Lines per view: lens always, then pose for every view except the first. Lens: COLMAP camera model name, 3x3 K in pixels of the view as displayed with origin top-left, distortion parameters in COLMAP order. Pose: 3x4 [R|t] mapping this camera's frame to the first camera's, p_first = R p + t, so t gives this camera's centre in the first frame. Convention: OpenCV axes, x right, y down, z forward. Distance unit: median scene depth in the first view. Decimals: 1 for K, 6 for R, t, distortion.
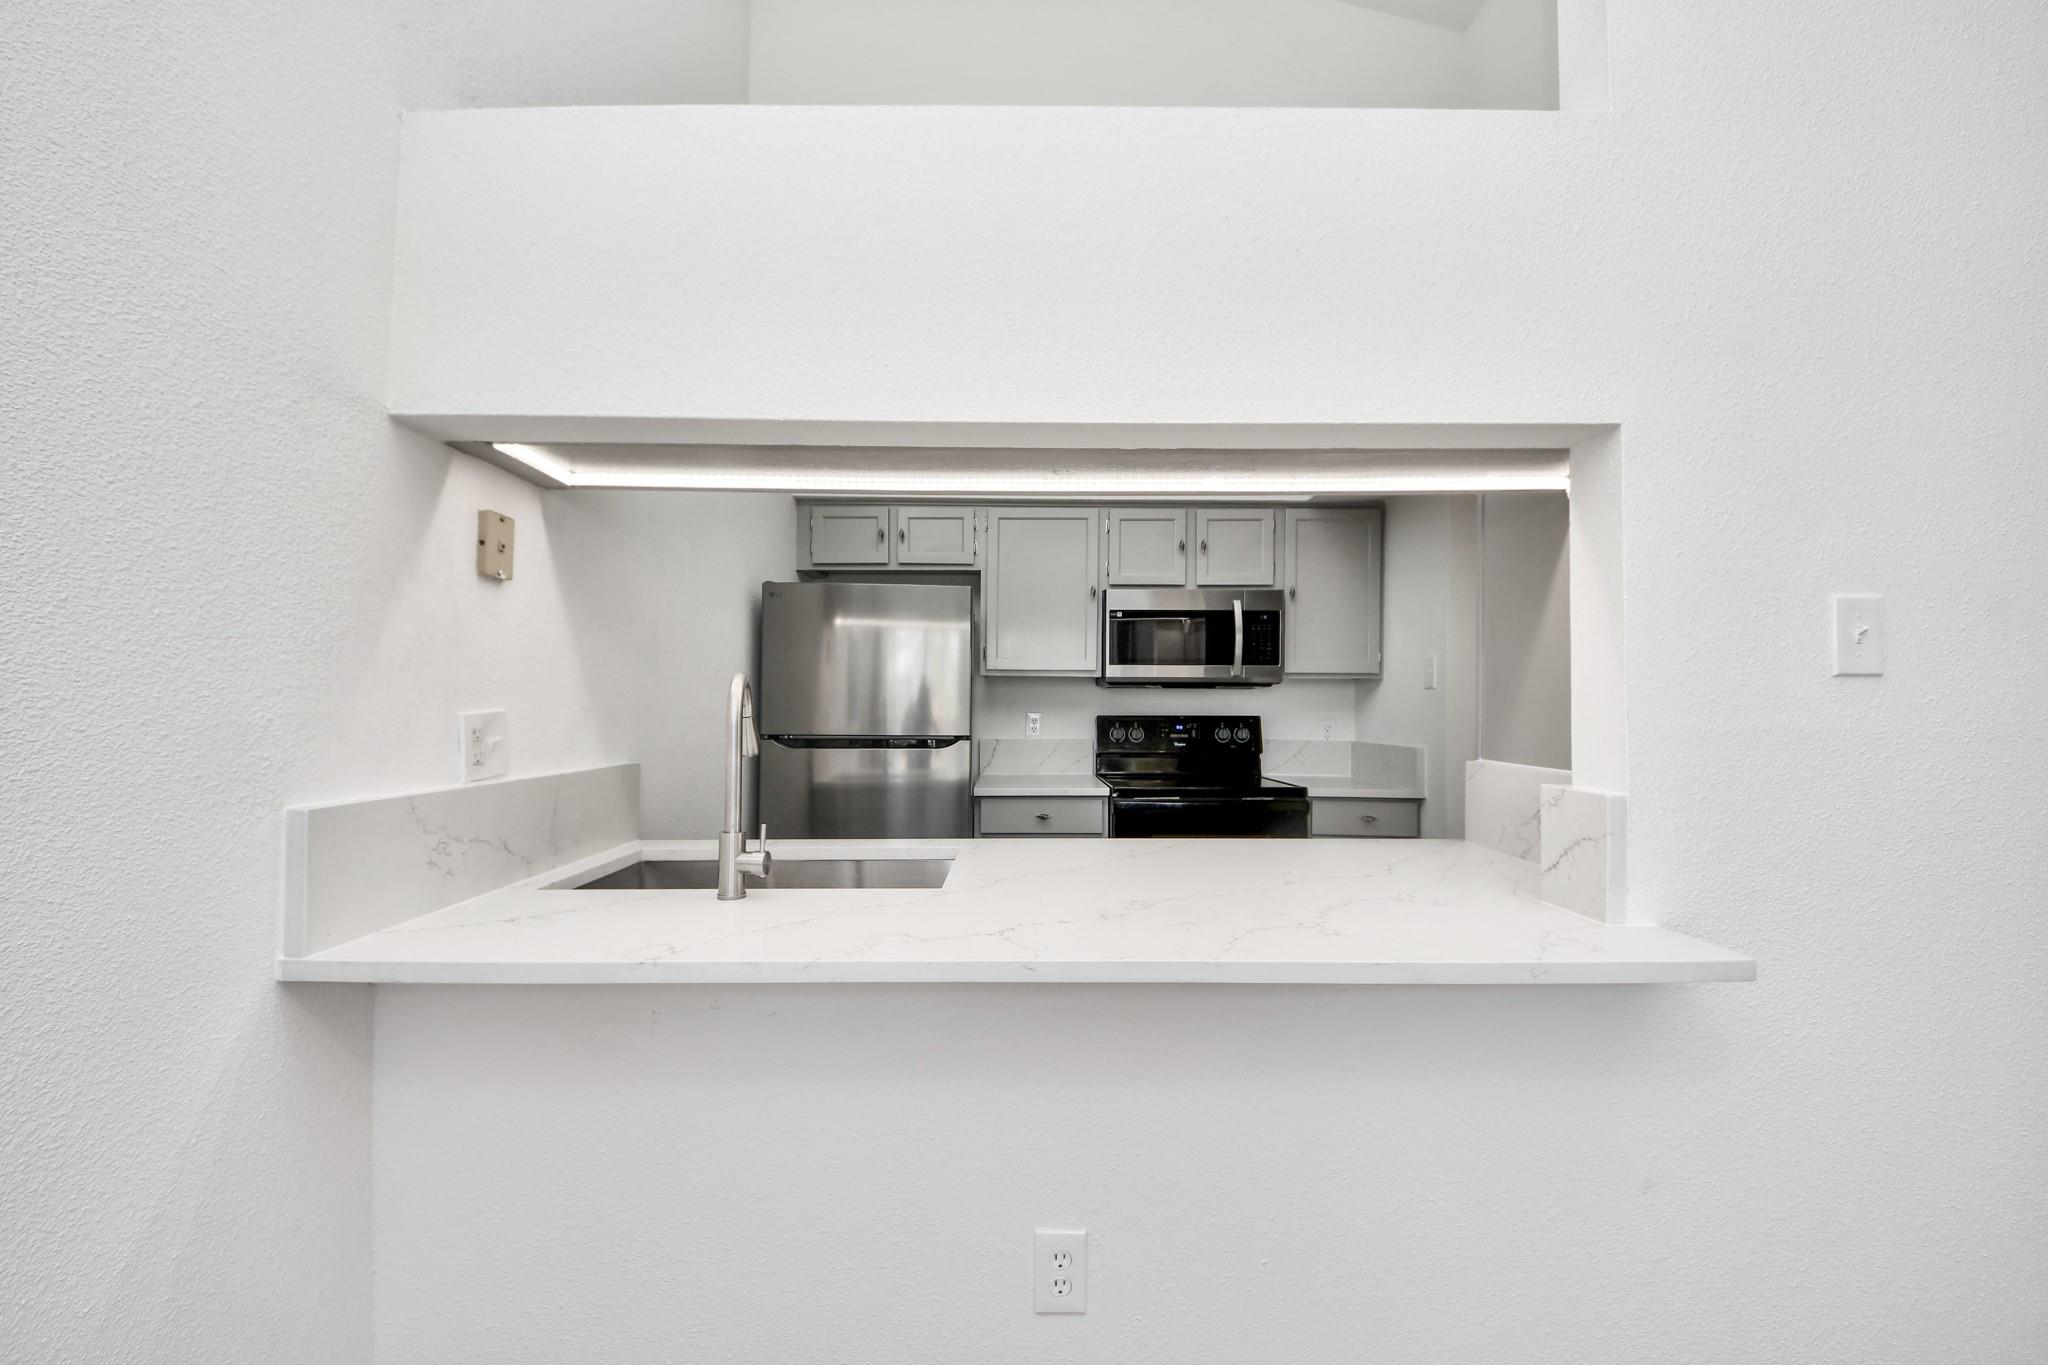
lens RADIAL K [[778.7, 0, 1024.0], [0, 778.7, 682.5], [0, 0, 1]] dist [0.000442, 0.000036]
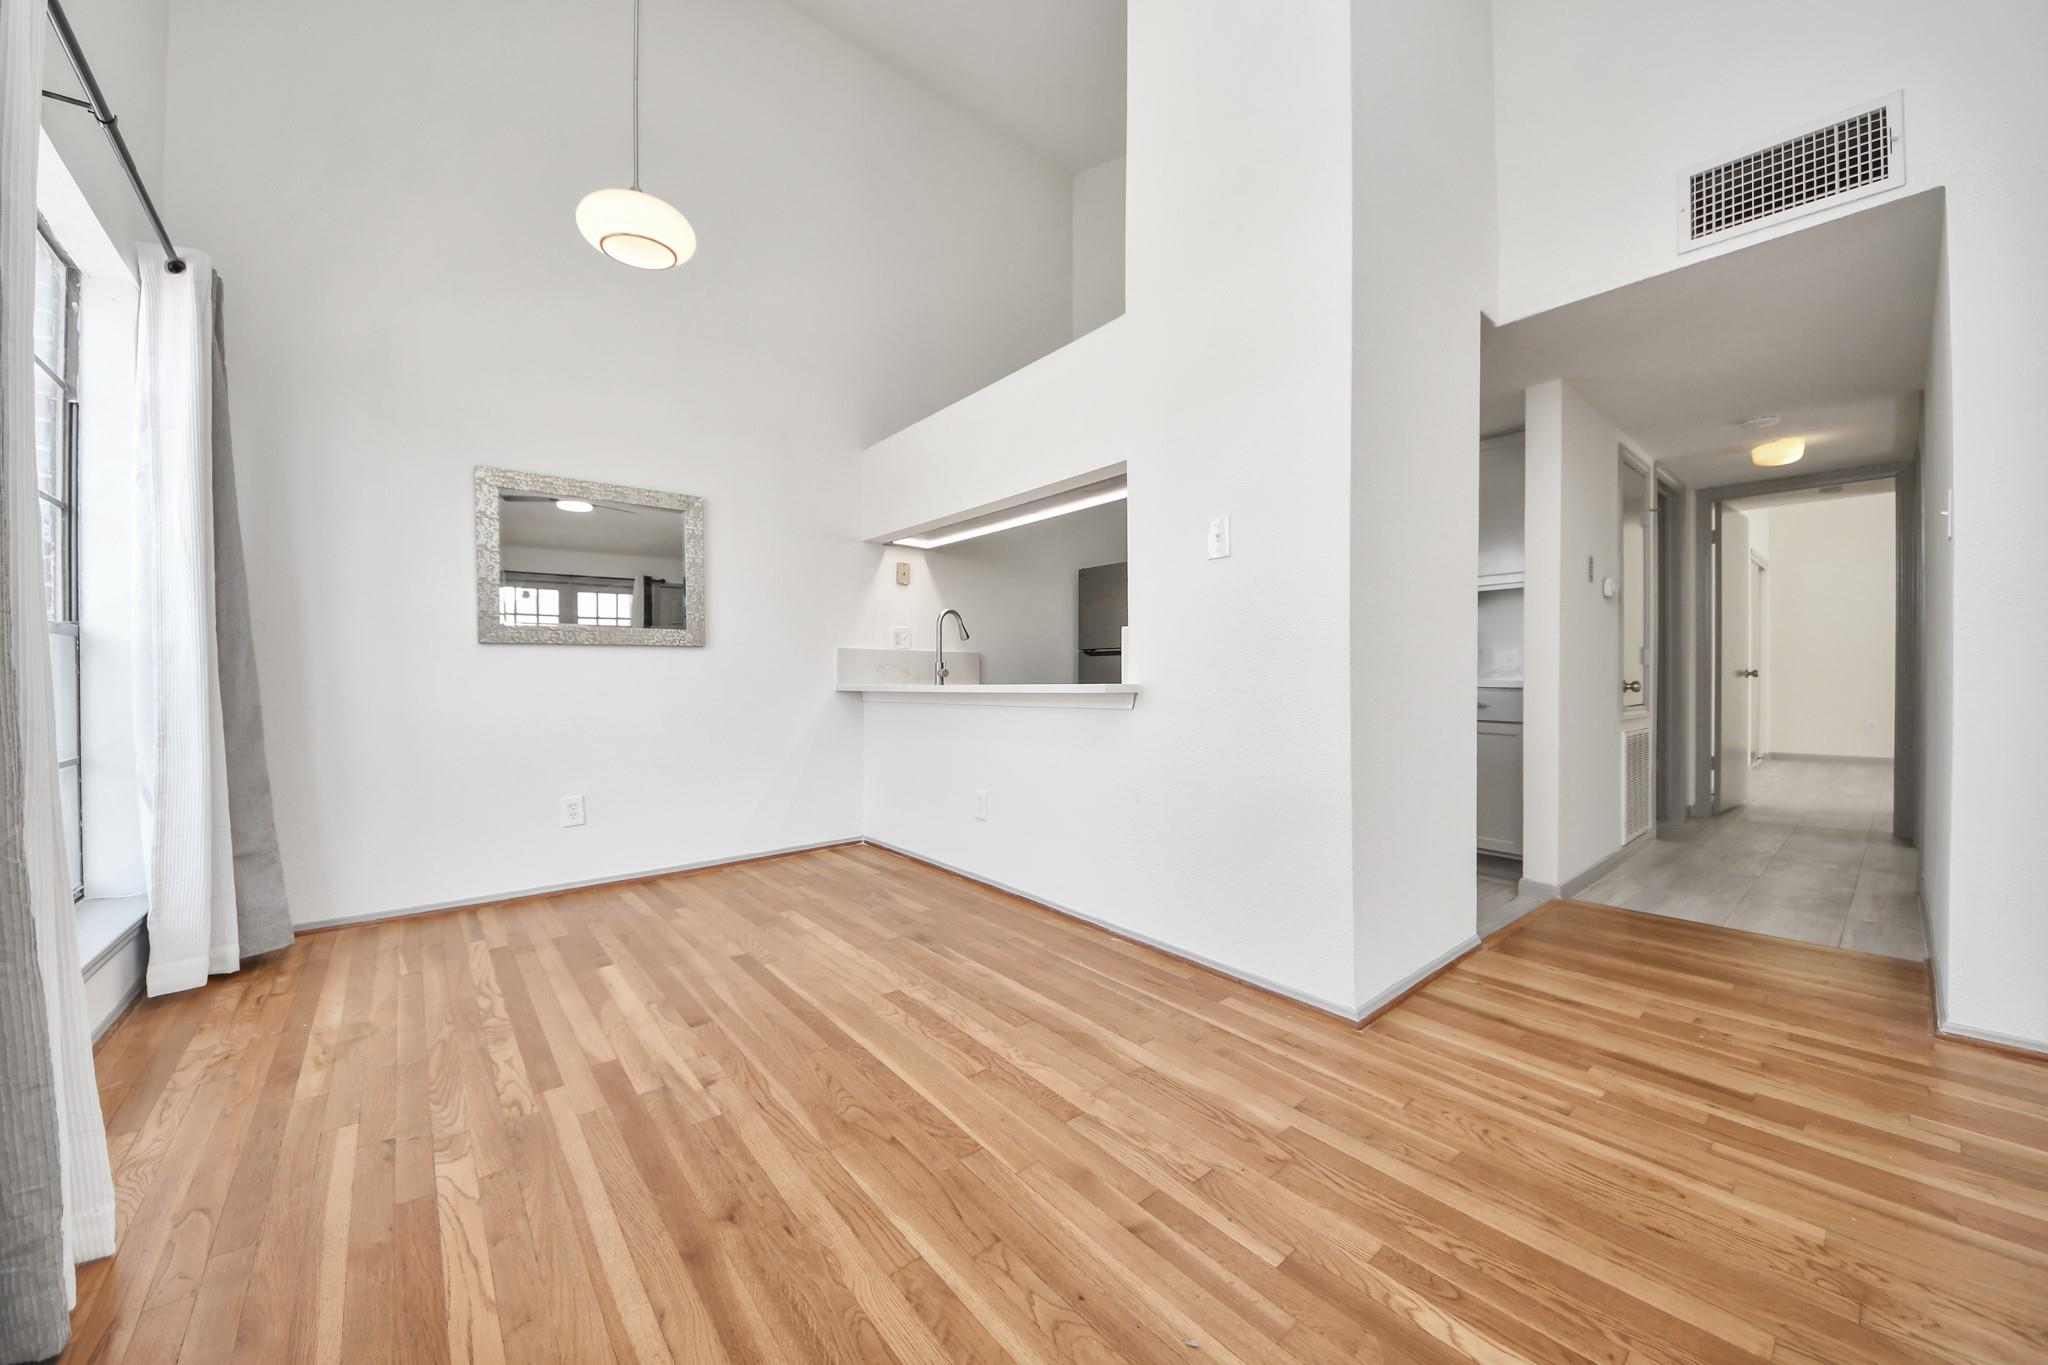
lens RADIAL K [[734.9, 0, 1015.8], [0, 734.9, 680.8], [0, 0, 1]] dist [0.052910, -0.032398]
pose [[0.636997, -0.006897, -0.770836, 1.982208], [0.031334, 0.999365, 0.016952, 0.227991], [0.770230, -0.034951, 0.636808, -0.554062]]
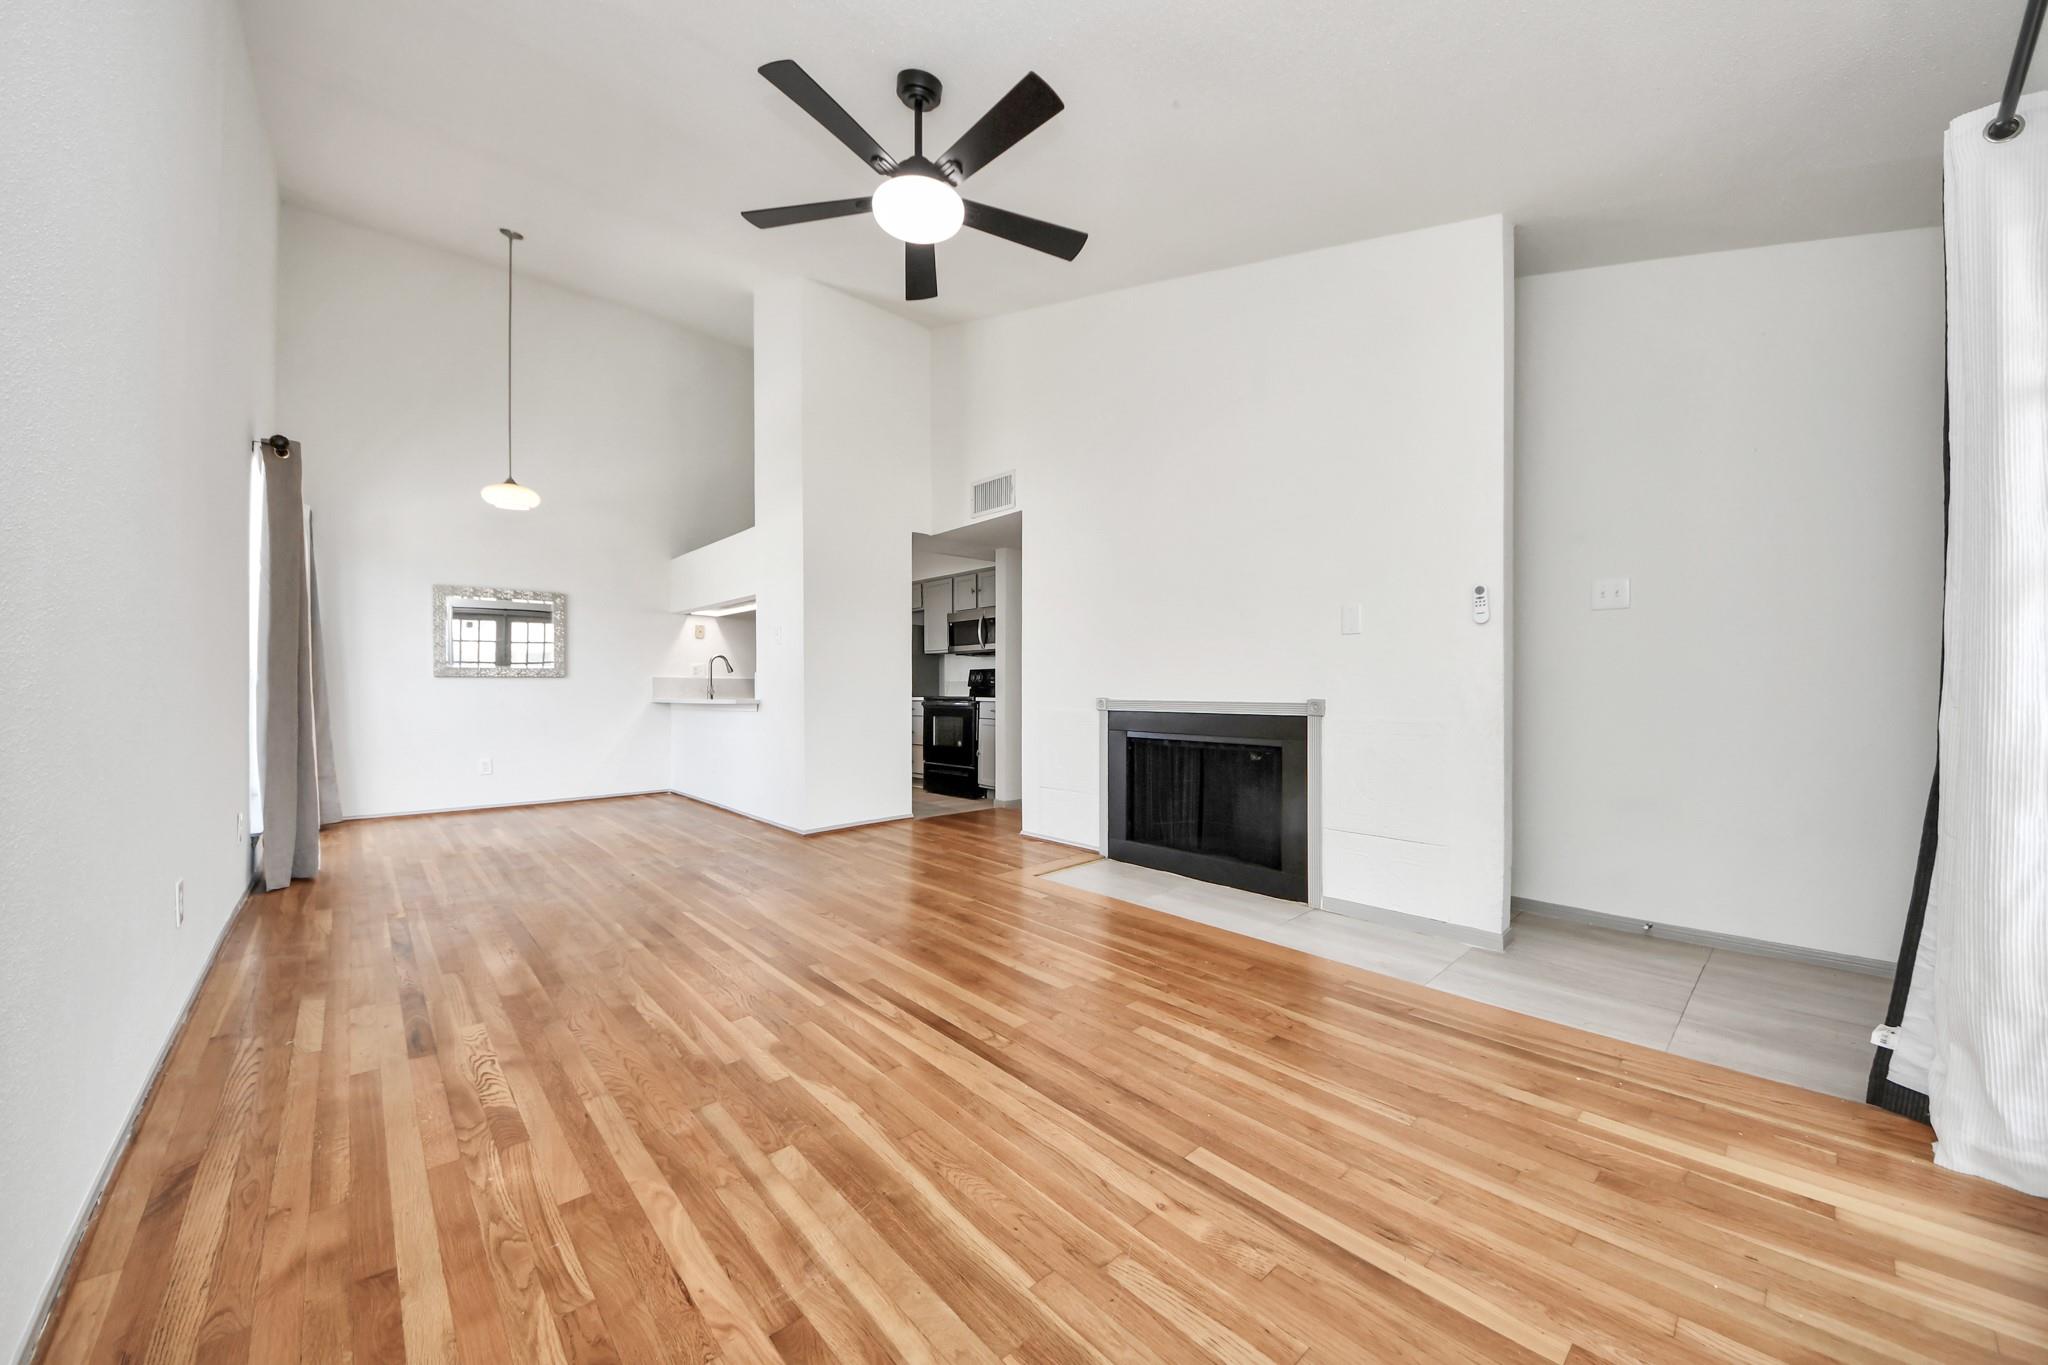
lens RADIAL K [[748.9, 0, 1041.5], [0, 748.9, 690.3], [0, 0, 1]] dist [0.038669, -0.029844]
pose [[0.681209, -0.005123, -0.732071, 4.791061], [0.024179, 0.999587, 0.015504, 0.199564], [0.731690, -0.028262, 0.681052, -0.778921]]
